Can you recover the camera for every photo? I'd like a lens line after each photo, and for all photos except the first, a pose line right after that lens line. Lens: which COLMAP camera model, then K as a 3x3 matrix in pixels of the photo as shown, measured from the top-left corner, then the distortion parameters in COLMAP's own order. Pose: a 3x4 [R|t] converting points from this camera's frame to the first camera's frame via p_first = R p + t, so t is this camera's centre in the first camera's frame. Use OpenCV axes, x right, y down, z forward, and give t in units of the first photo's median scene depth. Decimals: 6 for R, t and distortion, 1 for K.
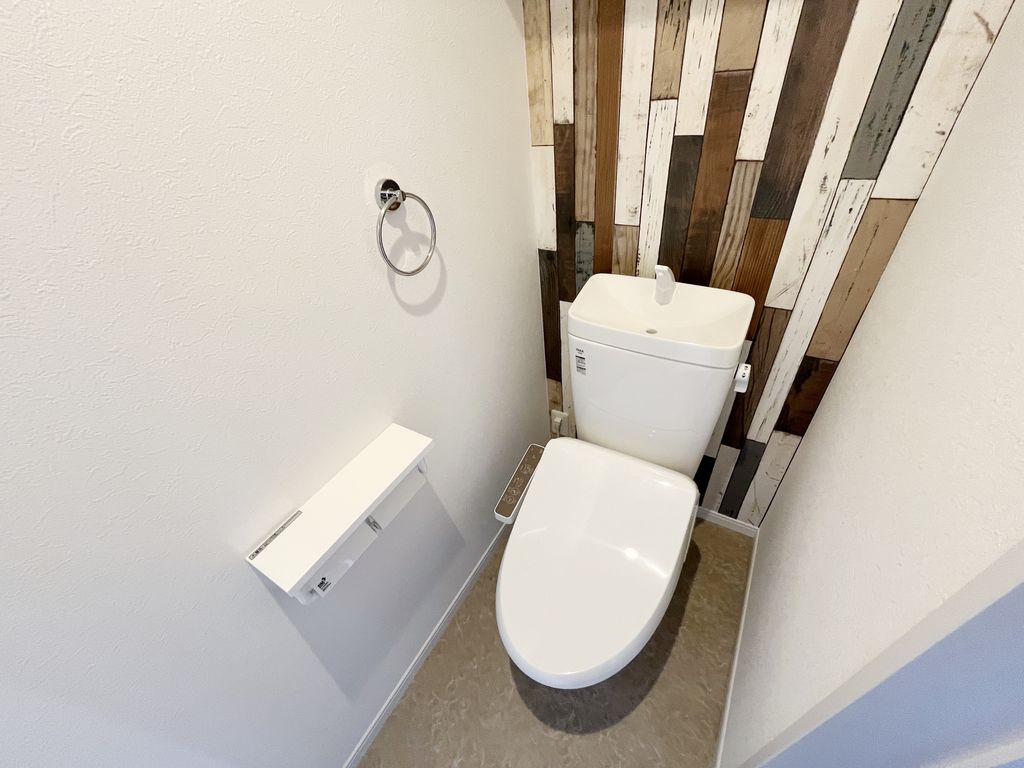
lens RADIAL K [[414.3, 0, 510.0], [0, 414.3, 385.8], [0, 0, 1]] dist [0.001561, 0.000326]
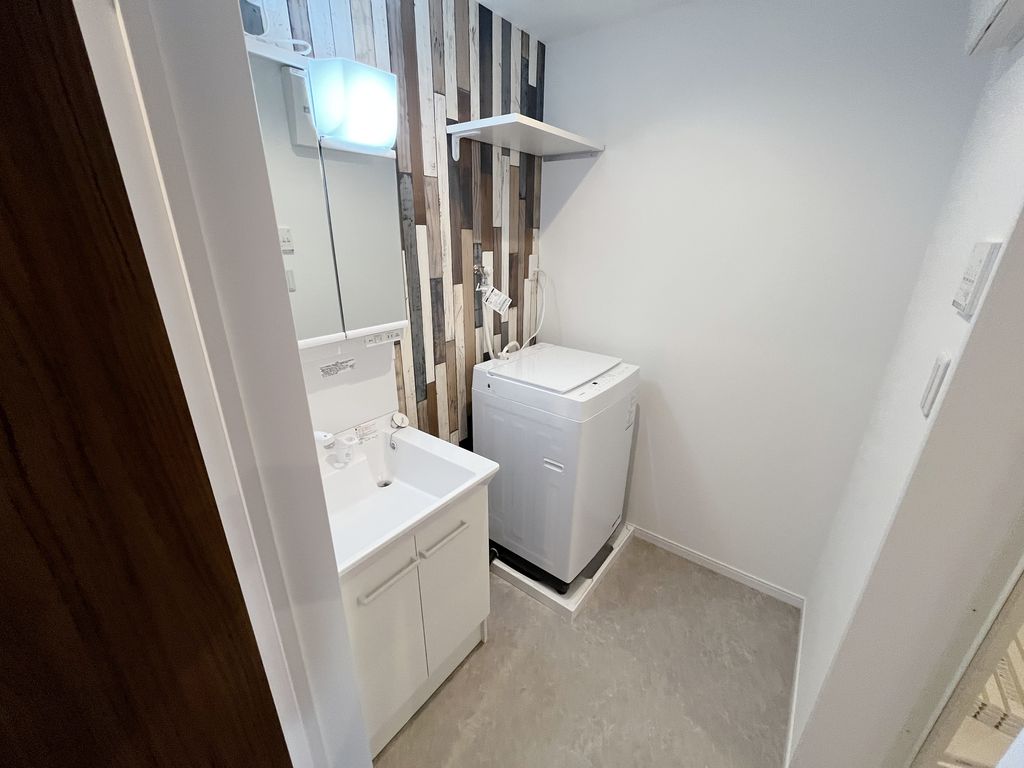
lens RADIAL K [[414.3, 0, 510.0], [0, 414.3, 385.8], [0, 0, 1]] dist [0.001561, 0.000326]
pose [[0.106063, -0.251951, 0.961910, -1.218718], [0.607544, 0.782224, 0.137896, 0.137339], [-0.787172, 0.569778, 0.236036, 0.858721]]
